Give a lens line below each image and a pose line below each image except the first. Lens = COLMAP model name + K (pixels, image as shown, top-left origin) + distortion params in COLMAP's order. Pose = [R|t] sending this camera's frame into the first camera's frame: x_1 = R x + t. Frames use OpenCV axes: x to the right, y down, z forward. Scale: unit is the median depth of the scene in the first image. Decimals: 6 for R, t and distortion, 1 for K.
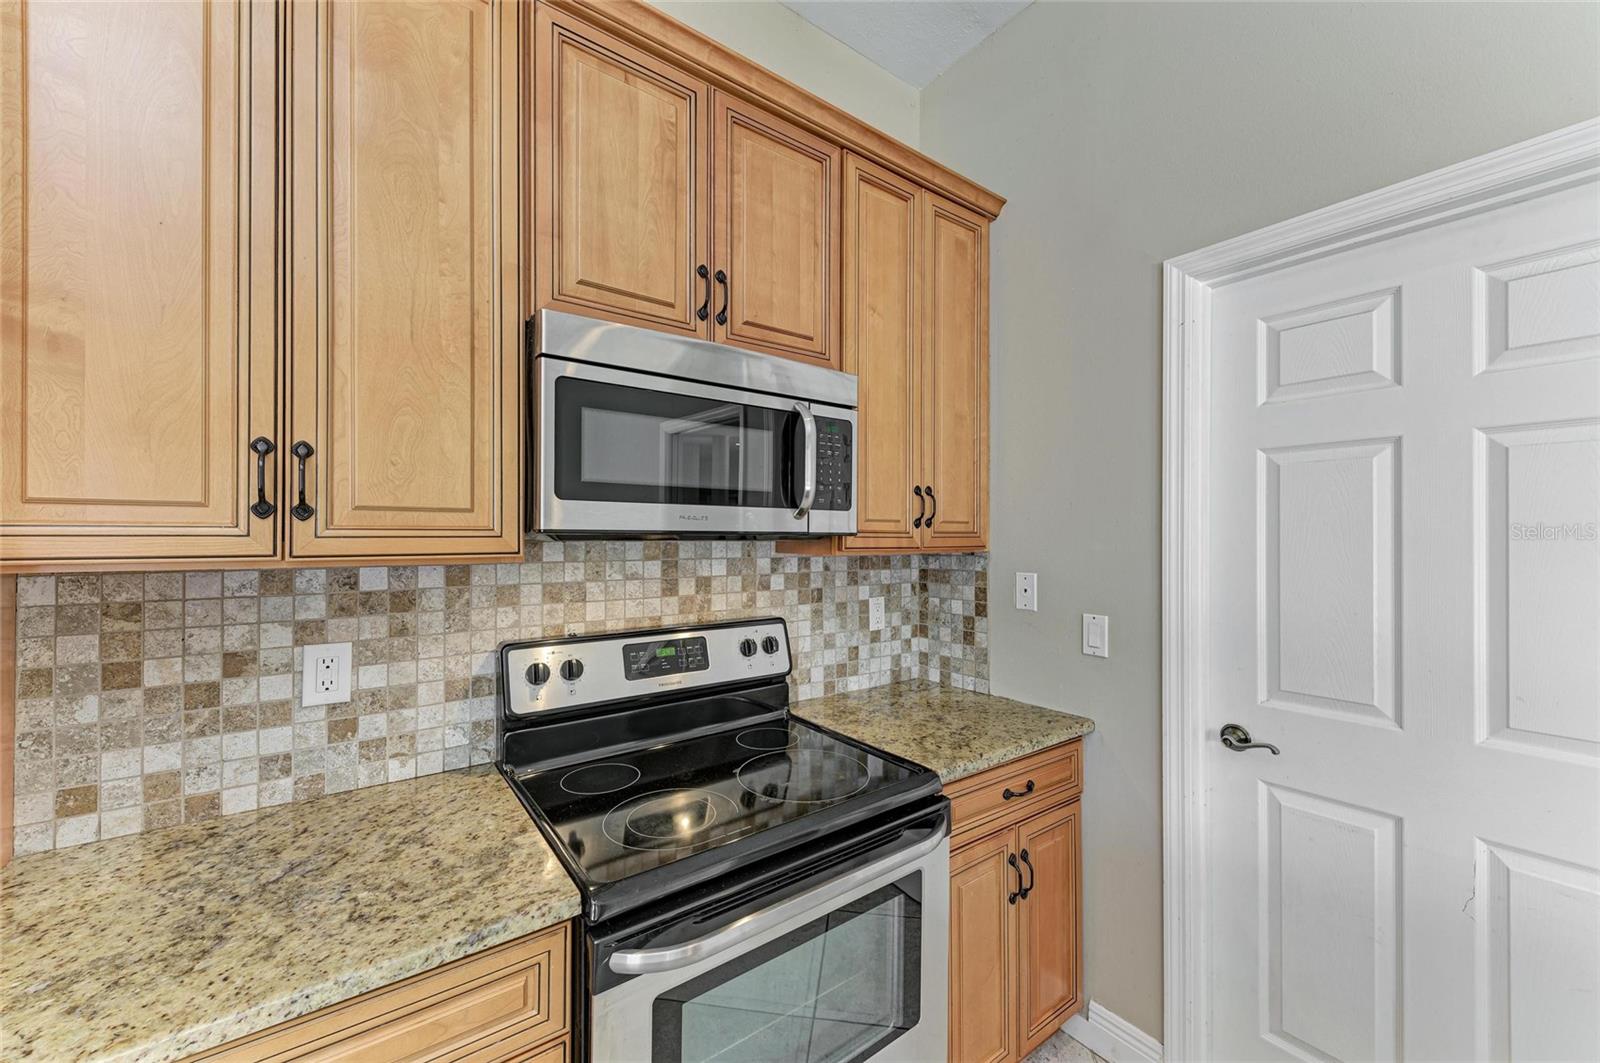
lens RADIAL K [[604.2, 0, 799.5], [0, 604.2, 531.8], [0, 0, 1]] dist [0.003010, -0.000381]
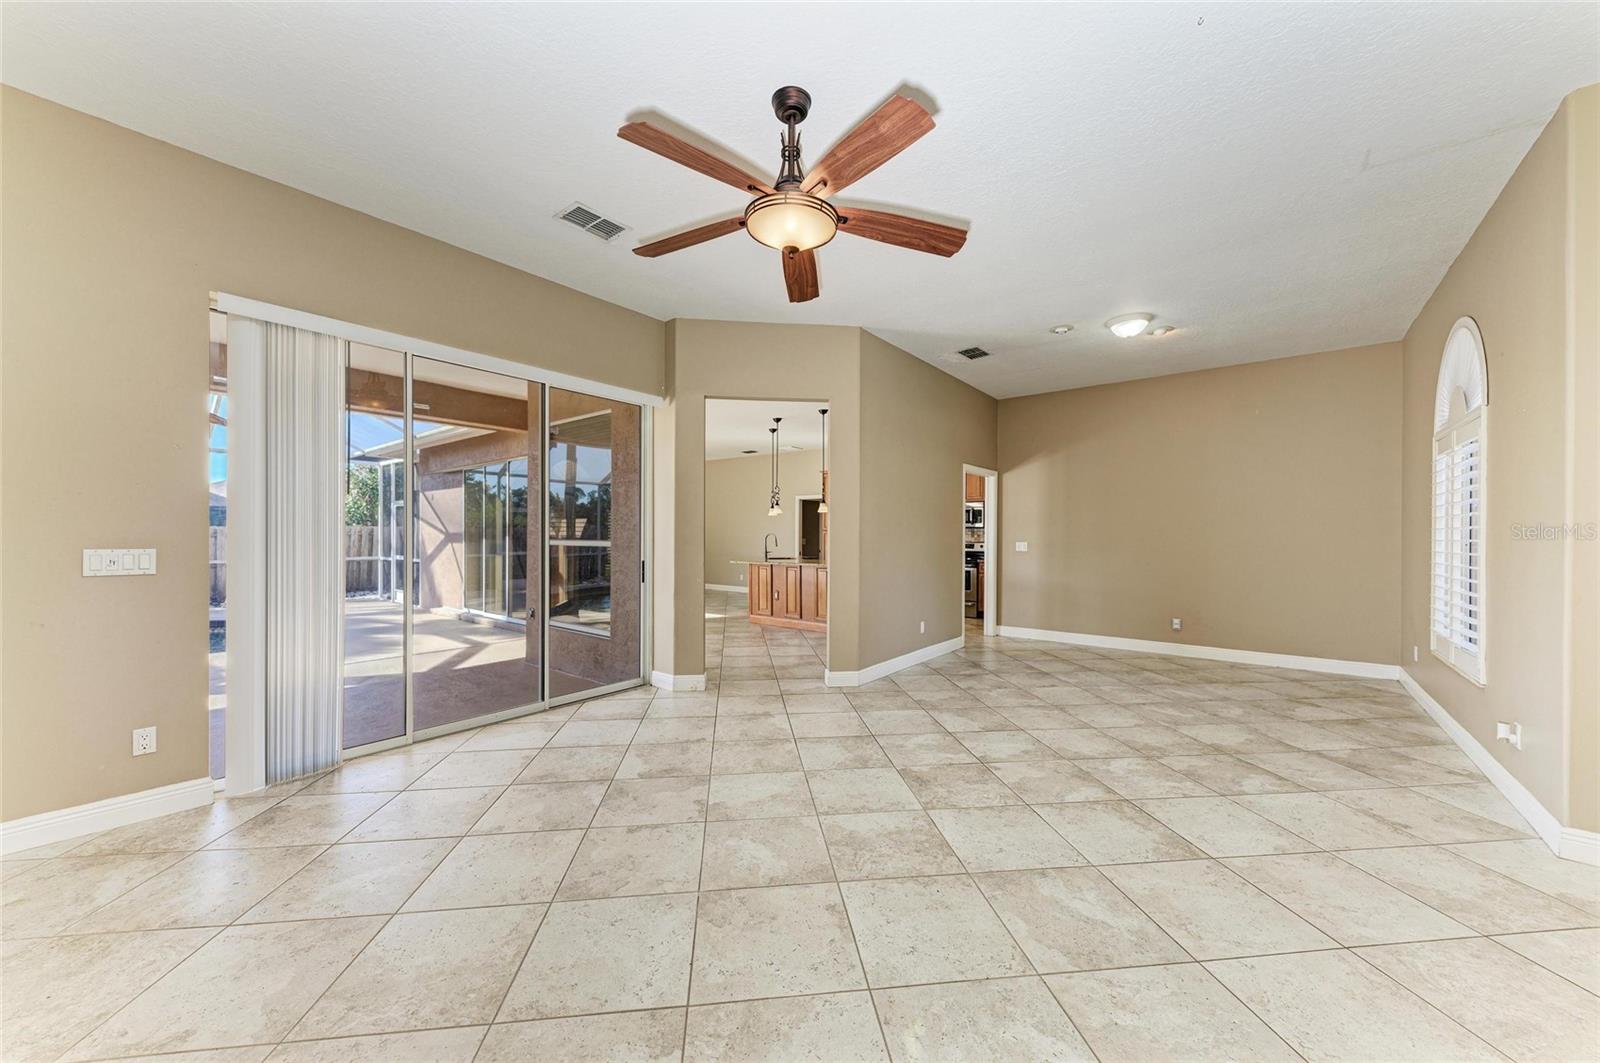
lens RADIAL K [[578.2, 0, 808.2], [0, 578.2, 534.4], [0, 0, 1]] dist [0.016020, -0.002026]
pose [[0.260069, -0.000518, -0.965590, 5.836614], [0.002452, 0.999997, 0.000124, 0.082871], [0.965587, -0.002400, 0.260070, -2.508976]]
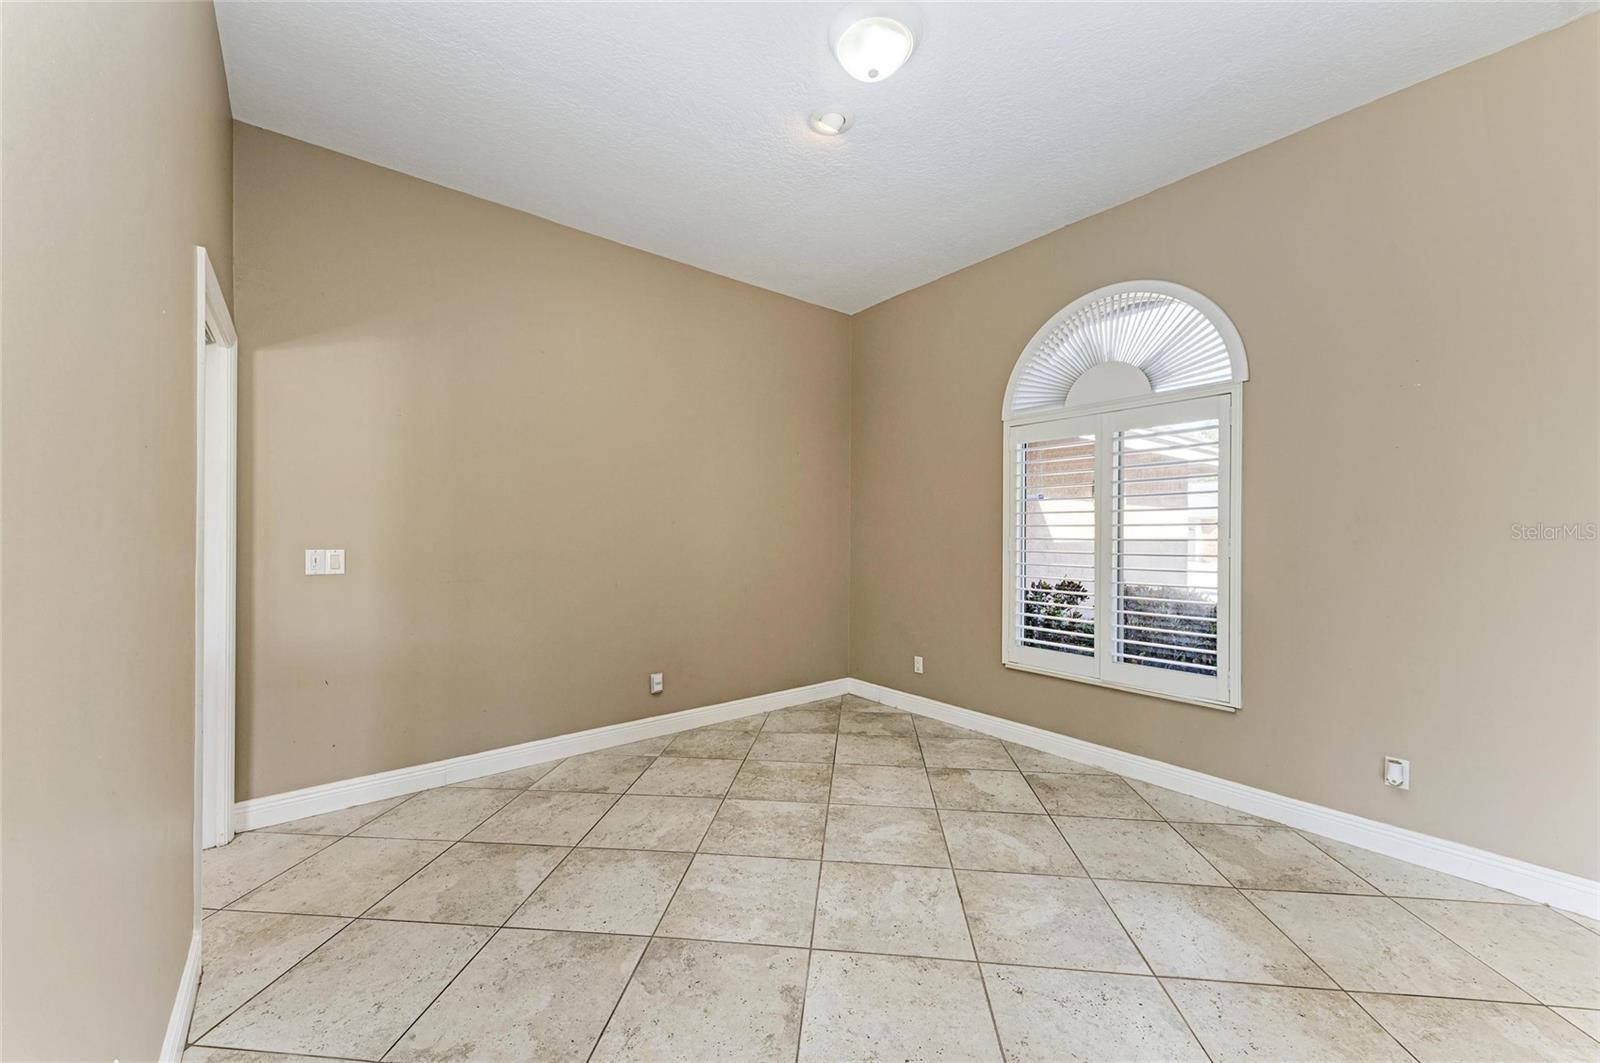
lens RADIAL K [[604.2, 0, 796.3], [0, 604.2, 531.6], [0, 0, 1]] dist [0.003010, -0.000381]
pose [[0.999279, 0.004098, 0.037752, 2.825503], [-0.004377, 0.999964, 0.007299, 0.077160], [-0.037721, -0.007459, 0.999260, -1.361012]]
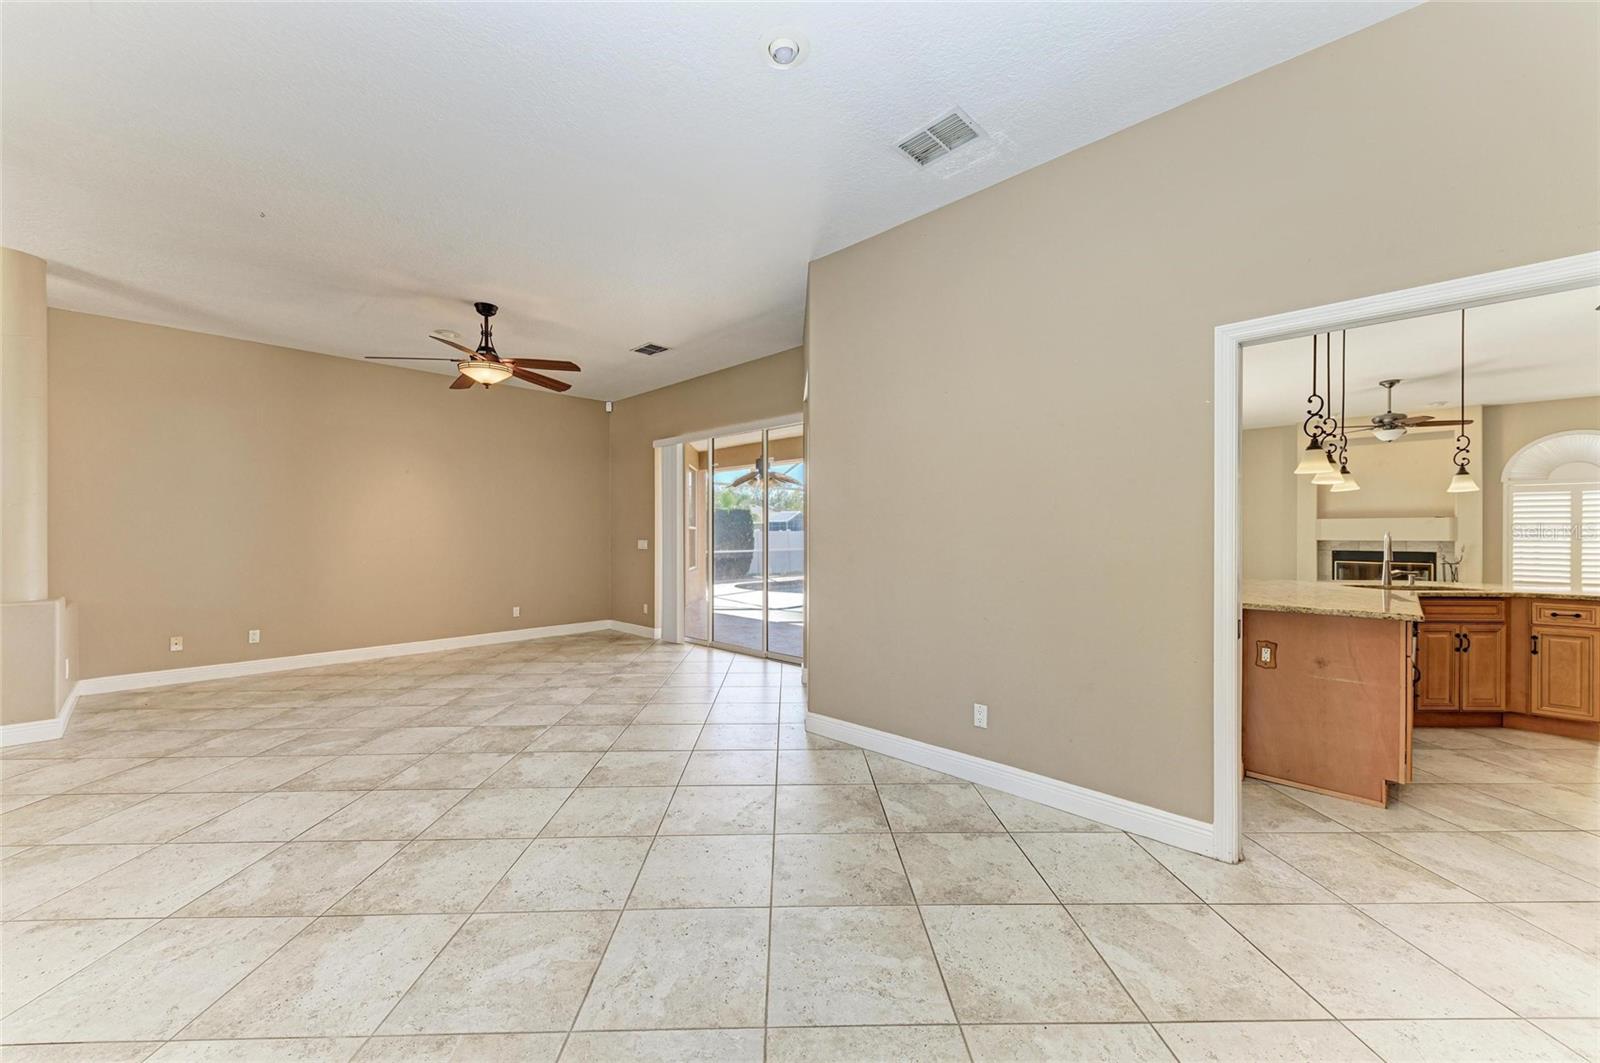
lens RADIAL K [[604.2, 0, 802.9], [0, 604.2, 532.3], [0, 0, 1]] dist [0.003010, -0.000381]
pose [[-0.985209, -0.002916, -0.171335, 3.086847], [-0.001478, 0.999963, -0.008524, 0.100372], [0.171353, -0.008144, -0.985176, 1.403676]]
